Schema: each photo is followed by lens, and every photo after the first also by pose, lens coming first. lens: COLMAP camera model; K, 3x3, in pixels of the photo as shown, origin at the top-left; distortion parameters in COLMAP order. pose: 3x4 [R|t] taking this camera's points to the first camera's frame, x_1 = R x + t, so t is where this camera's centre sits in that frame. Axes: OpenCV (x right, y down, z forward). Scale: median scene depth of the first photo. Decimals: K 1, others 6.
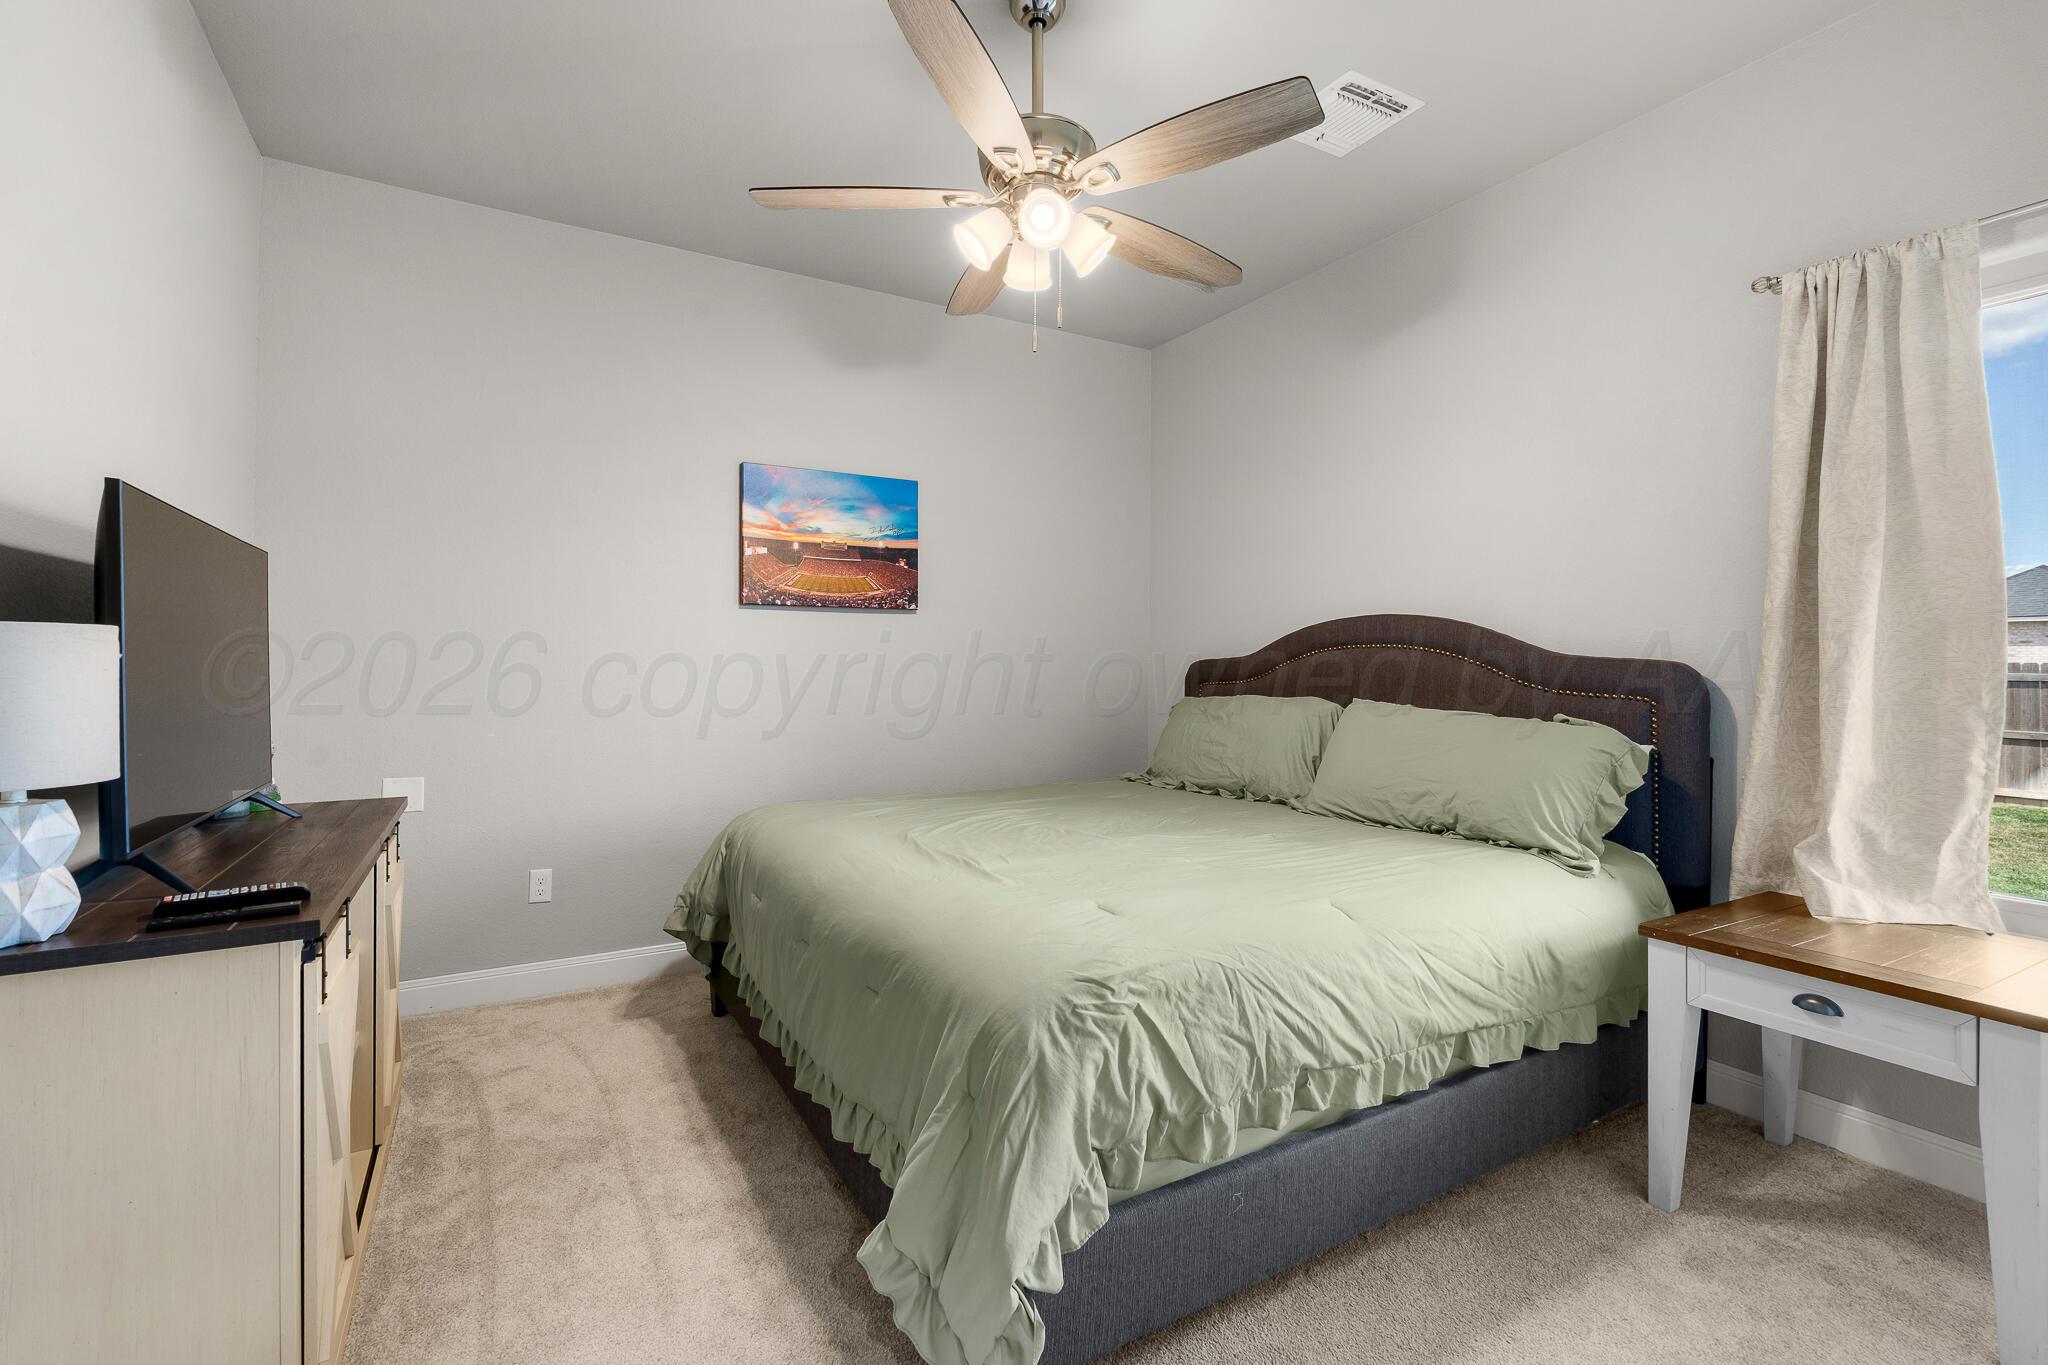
lens RADIAL K [[905.4, 0, 1024.0], [0, 905.4, 682.5], [0, 0, 1]] dist [-0.001588, 0.000129]
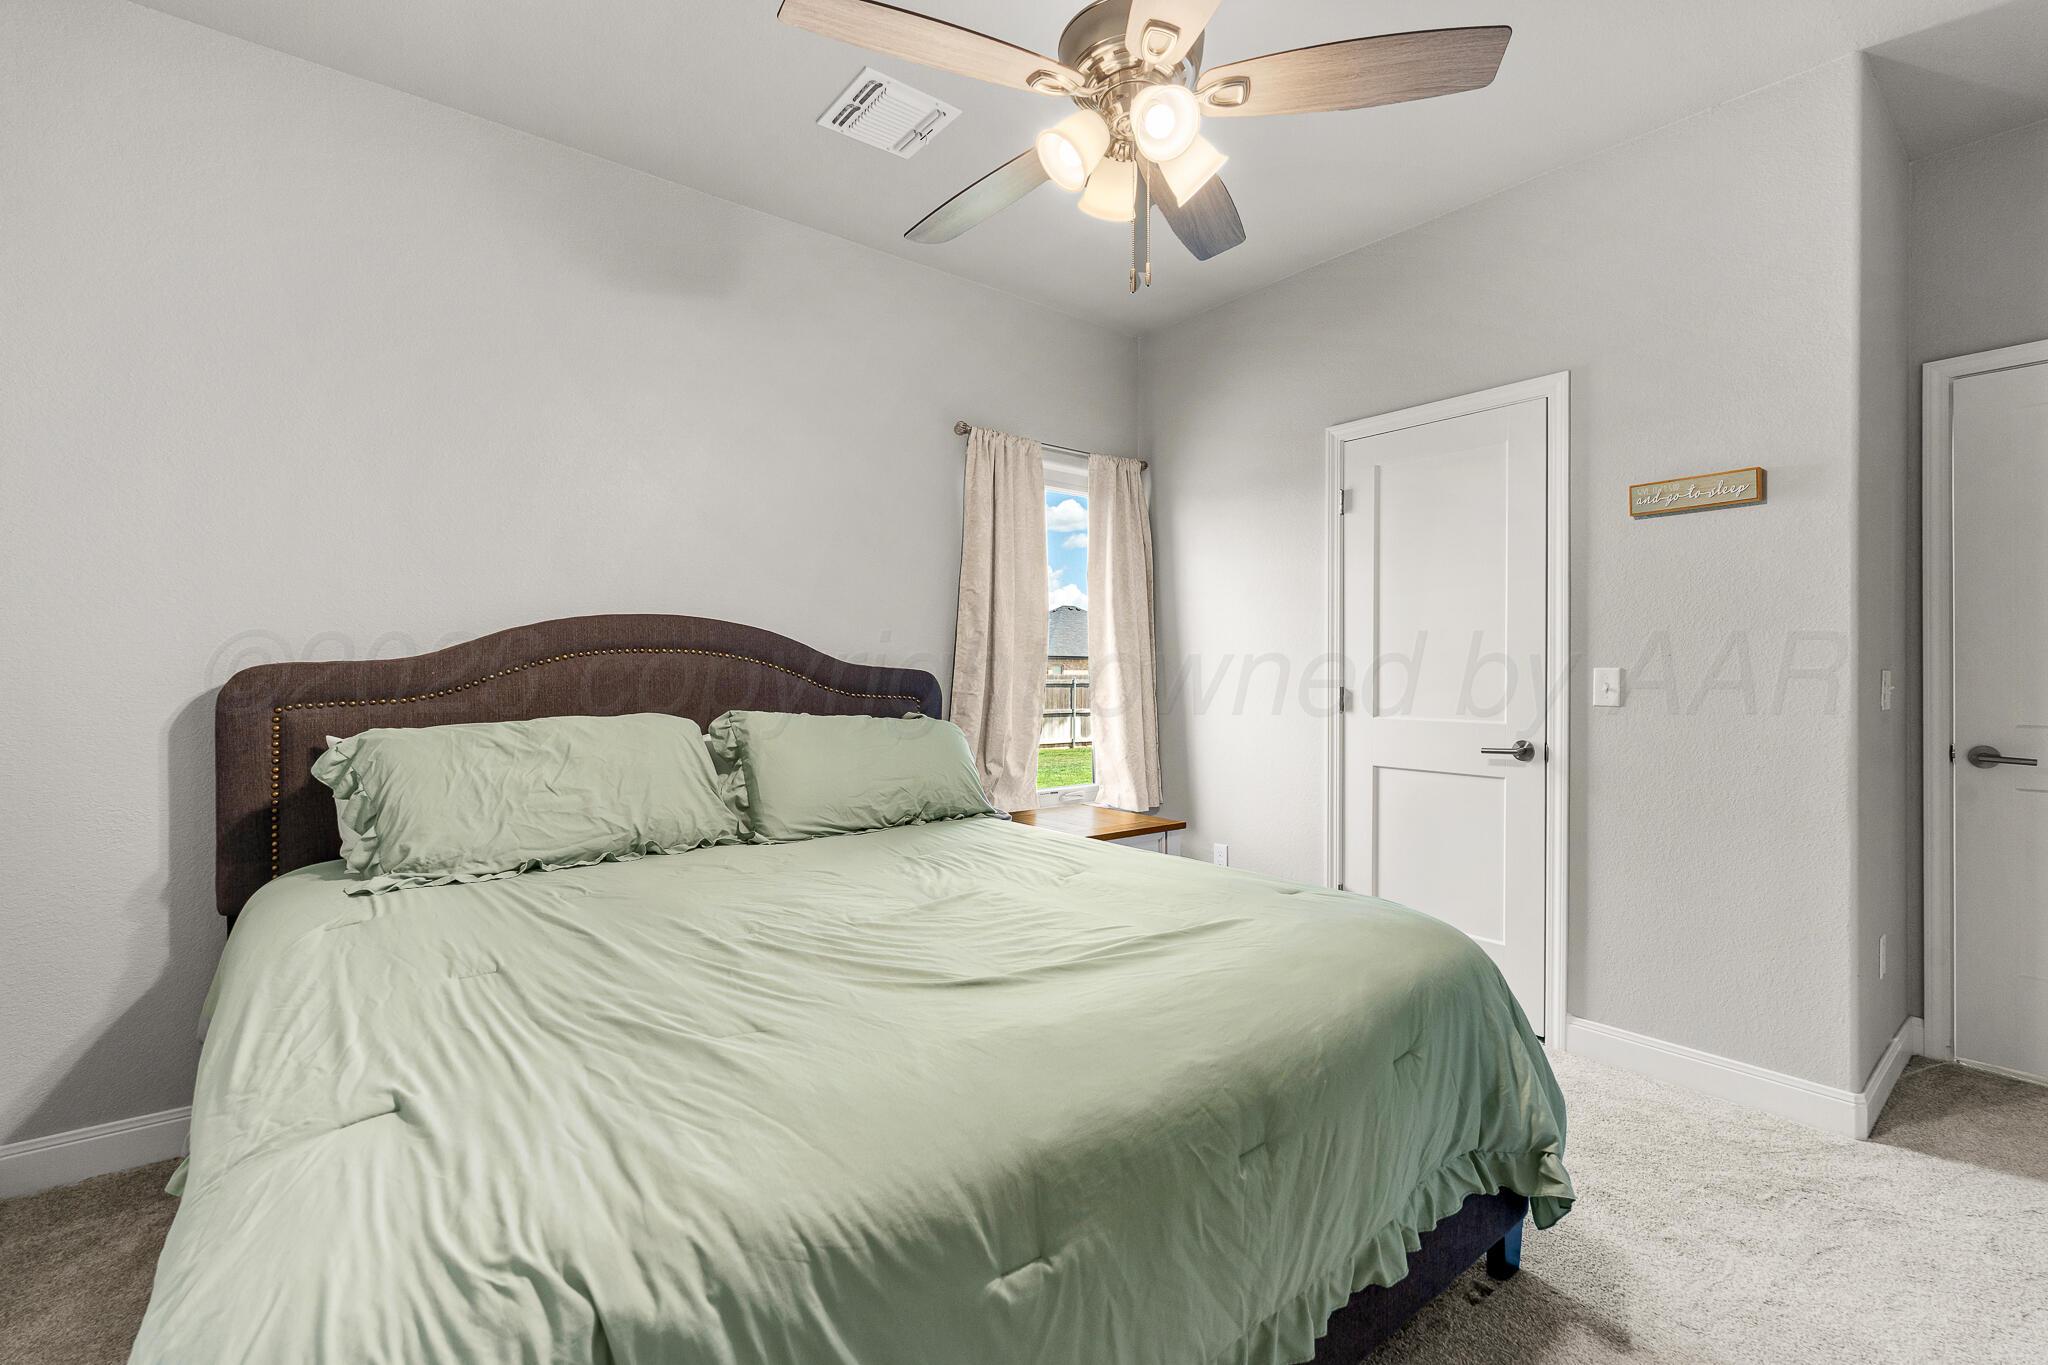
lens RADIAL K [[905.4, 0, 1024.0], [0, 905.4, 682.5], [0, 0, 1]] dist [-0.001588, 0.000129]
pose [[-0.138847, -0.008878, 0.990274, -0.651118], [0.022692, 0.999669, 0.012144, -0.017320], [-0.990054, 0.024158, -0.138600, 0.987999]]
